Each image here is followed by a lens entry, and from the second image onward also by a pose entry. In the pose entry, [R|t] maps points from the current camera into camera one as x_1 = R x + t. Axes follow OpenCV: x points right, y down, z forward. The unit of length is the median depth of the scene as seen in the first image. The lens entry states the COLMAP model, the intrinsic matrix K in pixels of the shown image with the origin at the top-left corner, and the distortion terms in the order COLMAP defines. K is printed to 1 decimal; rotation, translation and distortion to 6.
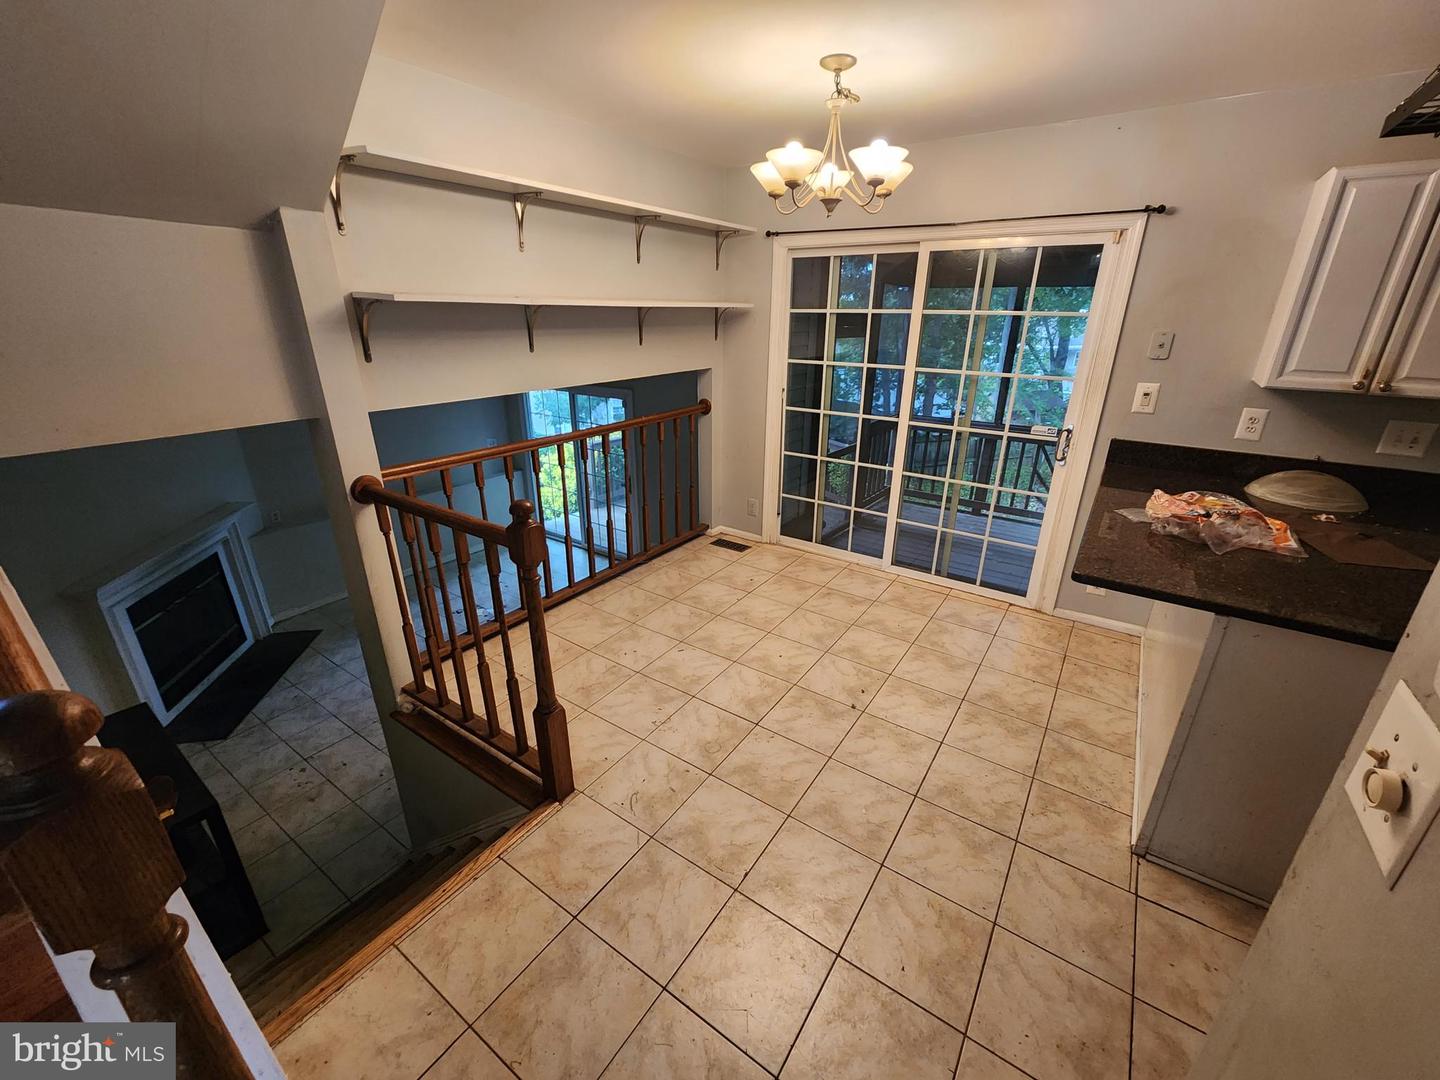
lens RADIAL K [[587.8, 0, 723.8], [0, 587.8, 539.4], [0, 0, 1]] dist [0.000598, -0.000302]
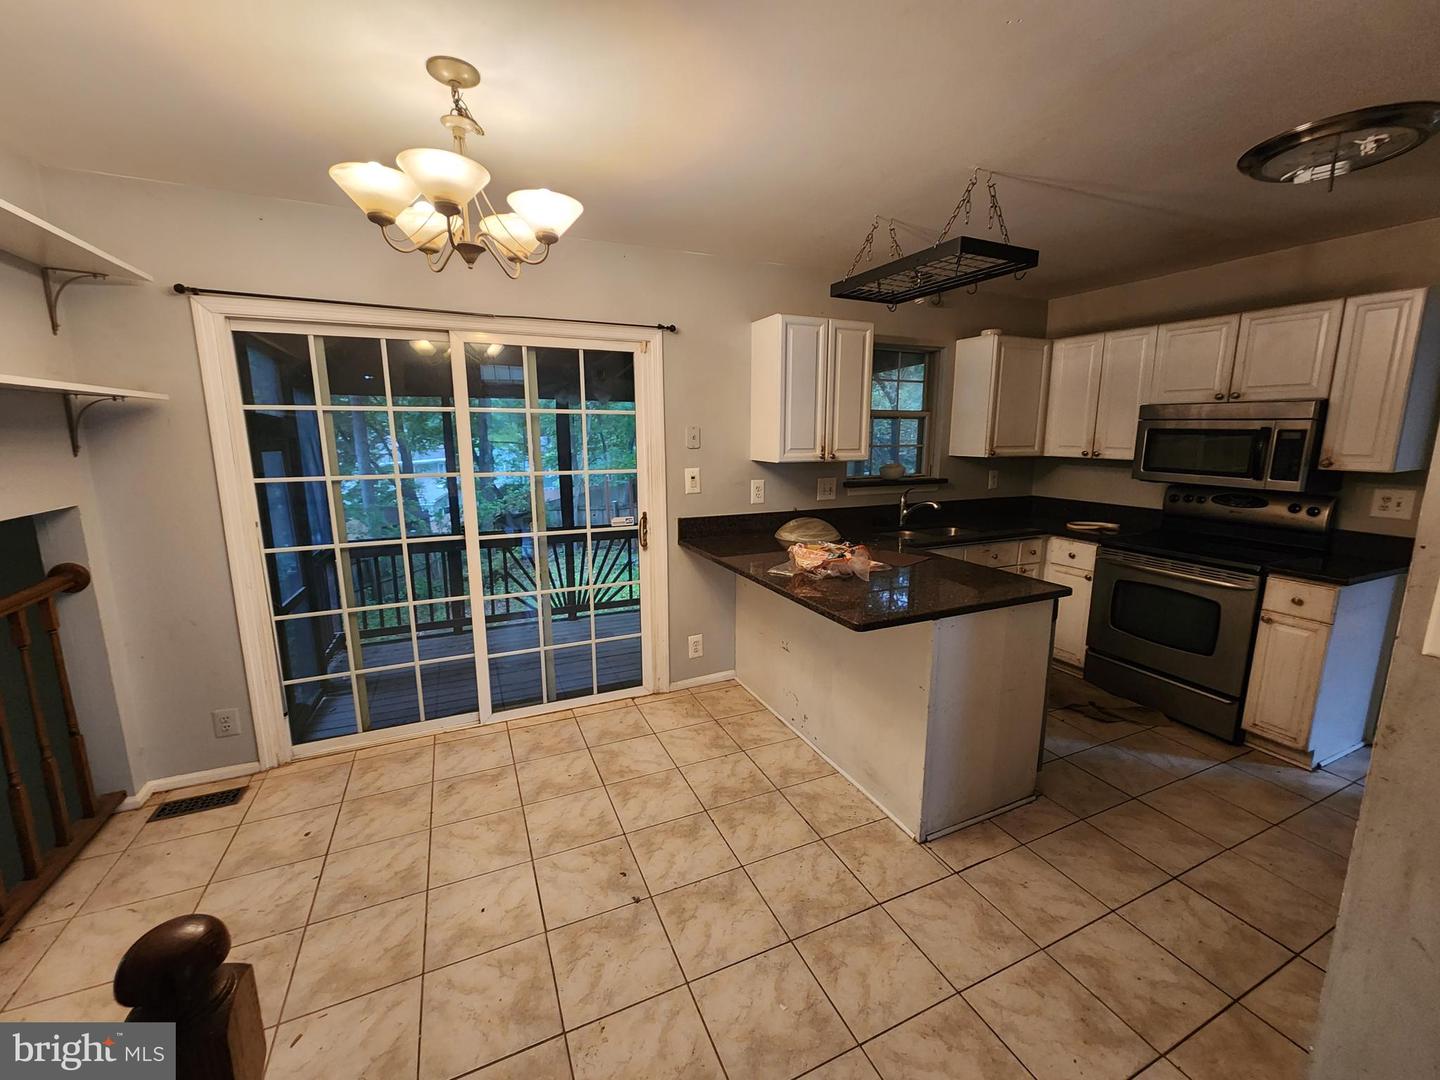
lens RADIAL K [[587.8, 0, 725.6], [0, 587.8, 537.7], [0, 0, 1]] dist [0.000598, -0.000302]
pose [[0.509534, -0.160678, 0.845315, -0.231009], [0.319468, 0.947515, -0.012463, -0.087567], [-0.798946, 0.276402, 0.534122, 0.318851]]
